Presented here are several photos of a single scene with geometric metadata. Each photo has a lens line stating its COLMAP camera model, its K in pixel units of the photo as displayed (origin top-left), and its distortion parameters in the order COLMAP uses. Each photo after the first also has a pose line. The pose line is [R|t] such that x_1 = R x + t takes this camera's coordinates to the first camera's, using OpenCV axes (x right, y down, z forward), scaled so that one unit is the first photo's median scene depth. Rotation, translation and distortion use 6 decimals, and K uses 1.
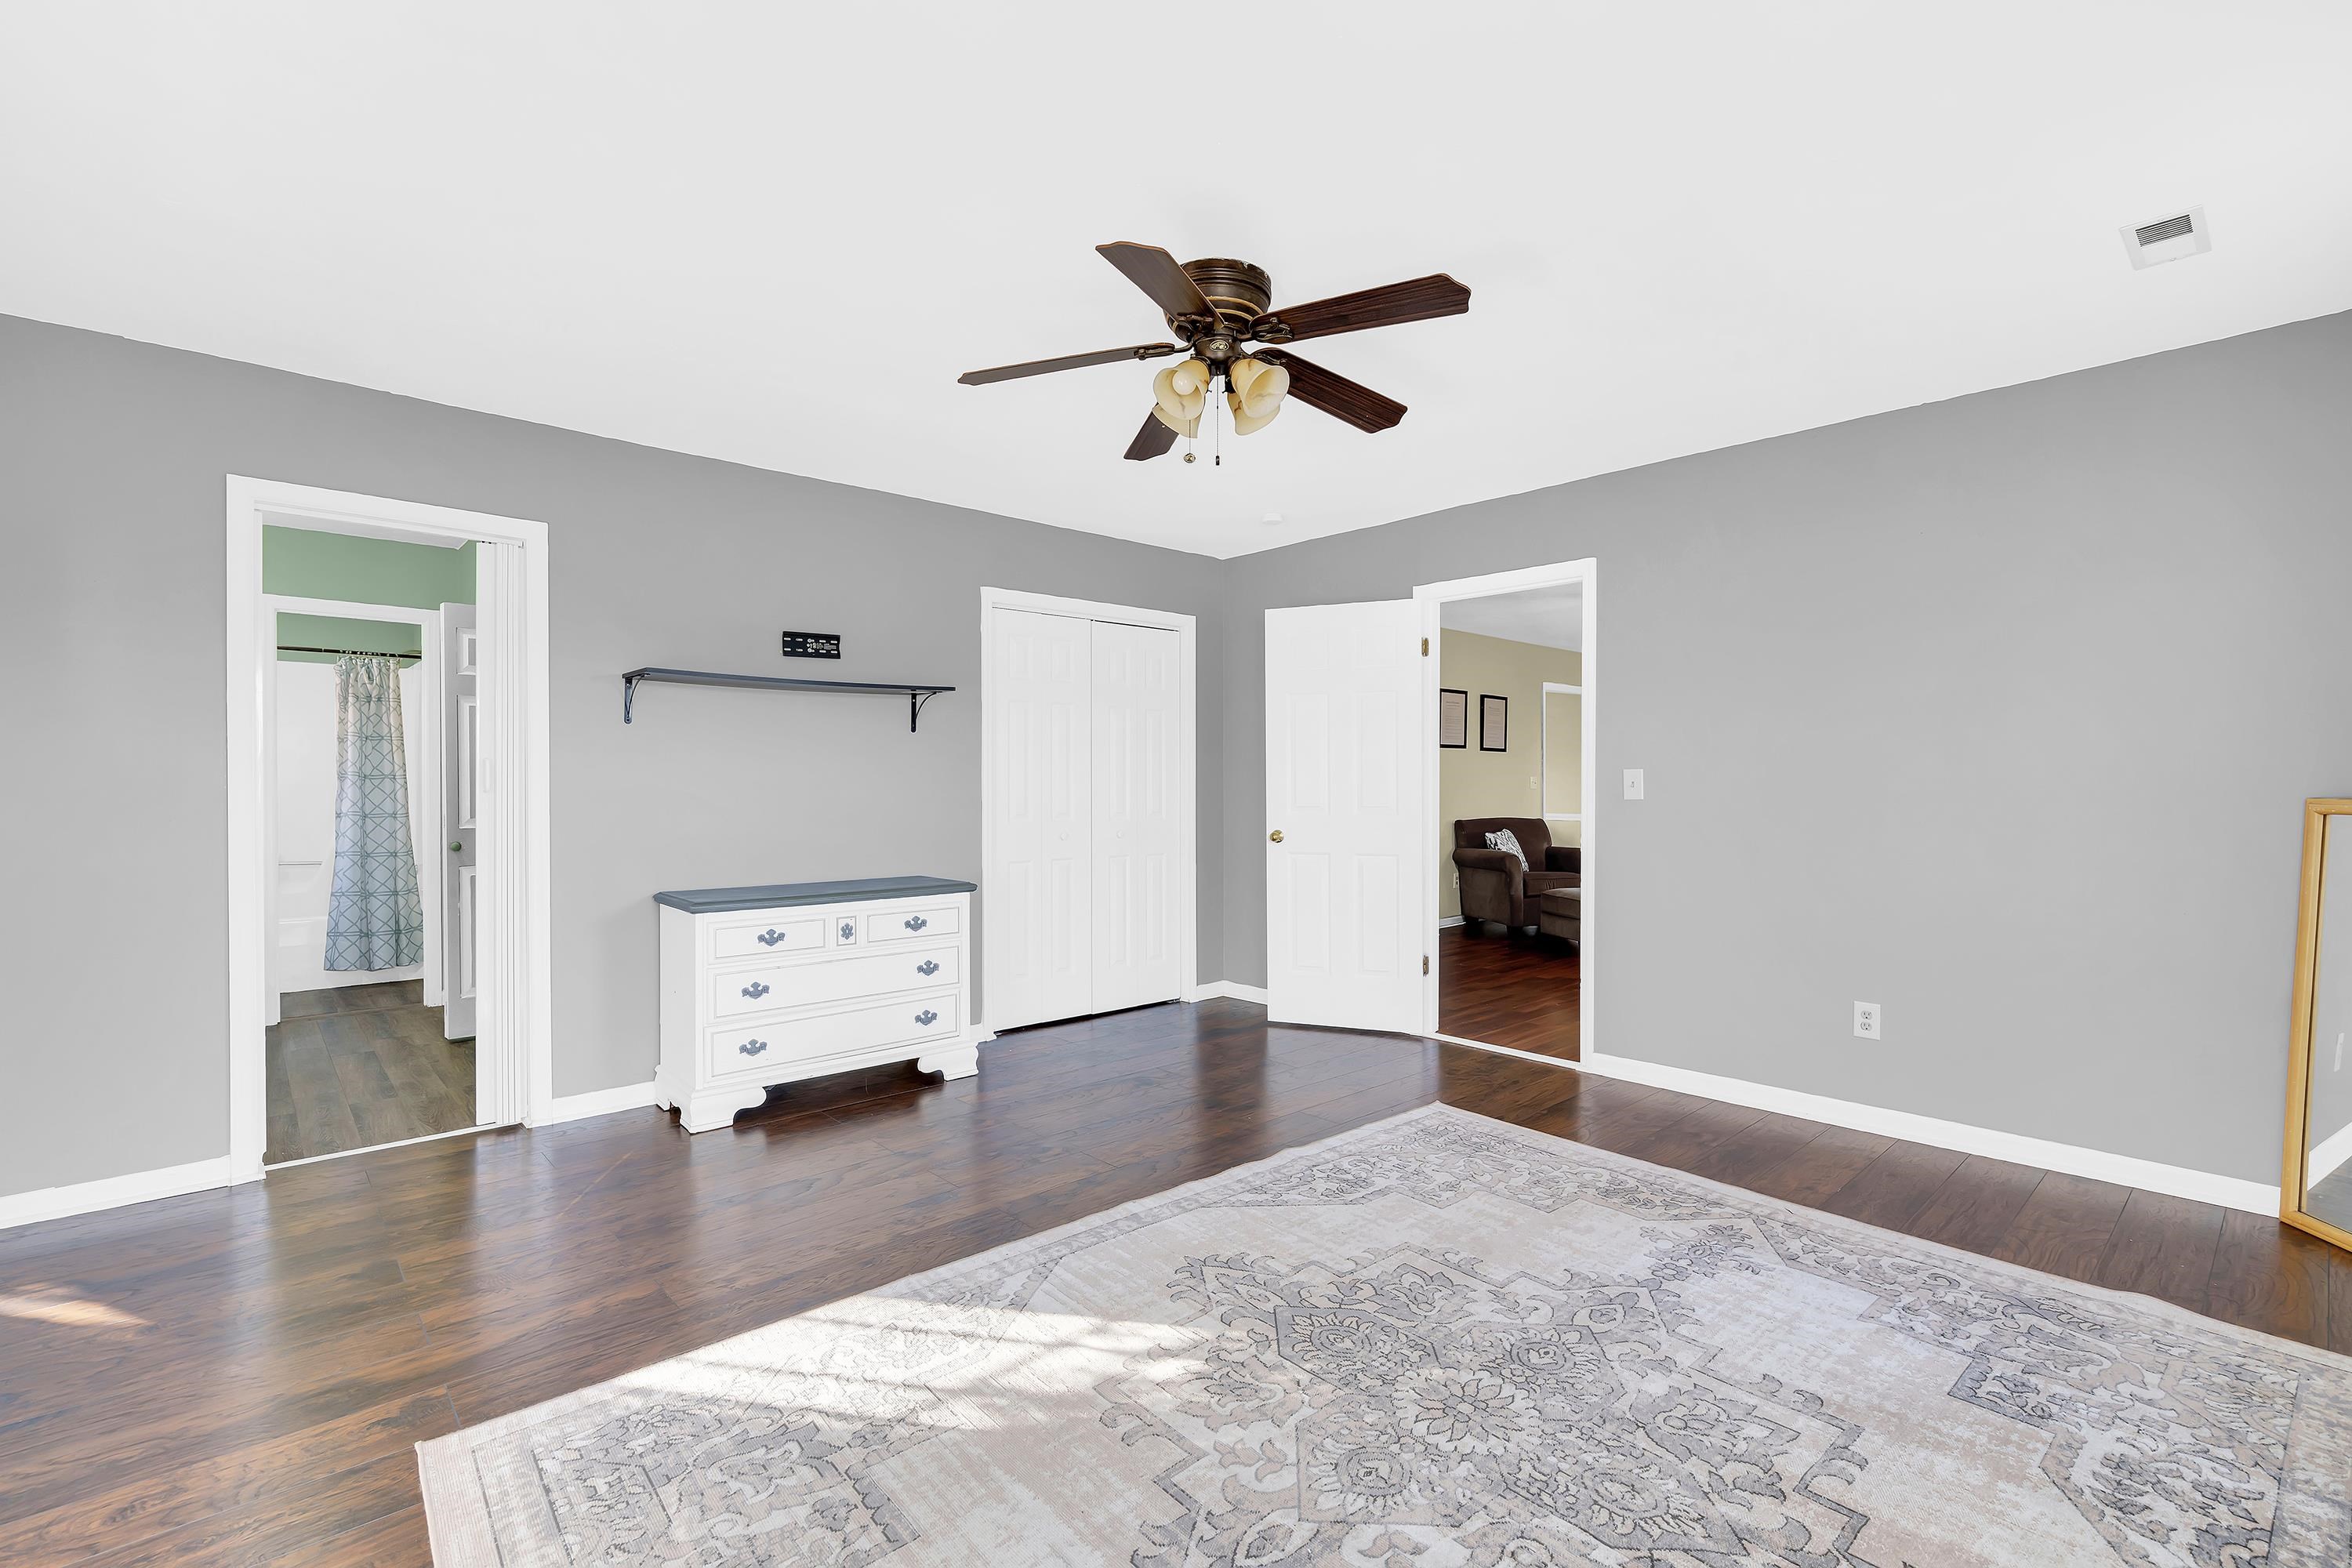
lens RADIAL K [[1002.4, 0, 1179.9], [0, 1002.4, 794.6], [0, 0, 1]] dist [-0.012365, -0.000029]
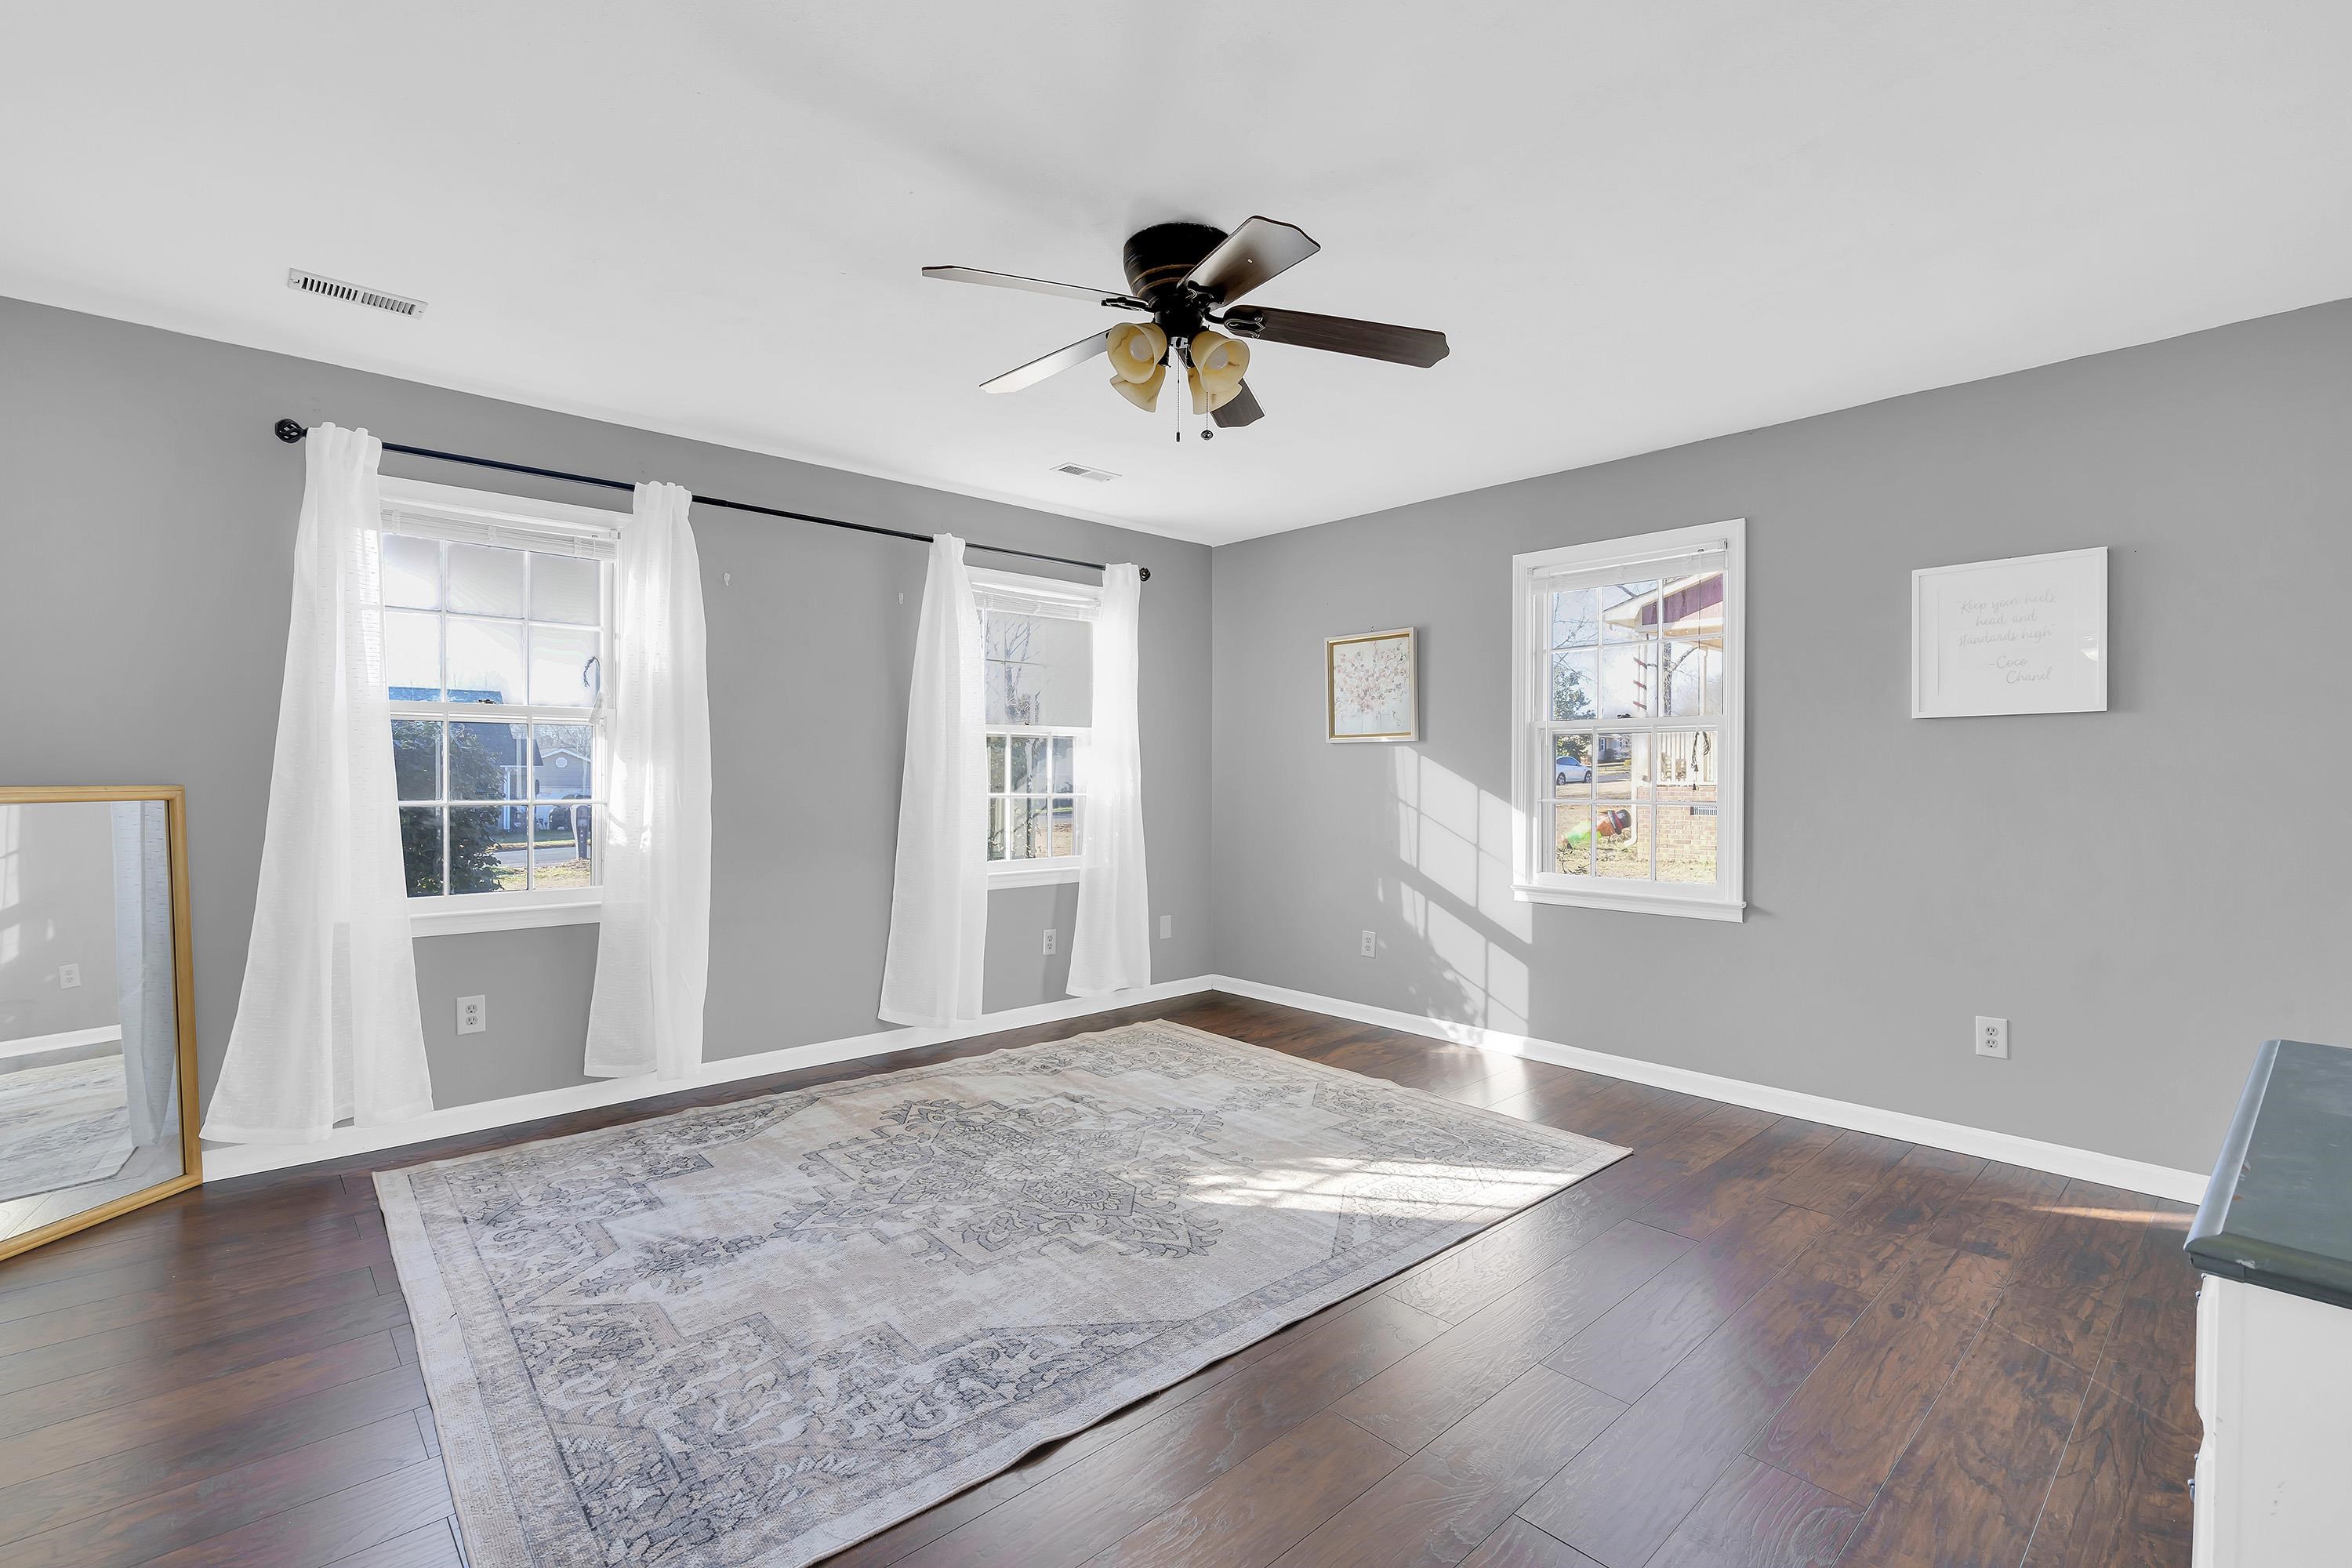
lens RADIAL K [[1047.2, 0, 1174.4], [0, 1047.2, 782.8], [0, 0, 1]] dist [-0.001705, -0.000048]
pose [[-0.999986, -0.002884, -0.004507, 0.033936], [-0.002991, 0.999711, 0.023855, -0.025032], [0.004437, 0.023868, -0.999705, 1.552357]]
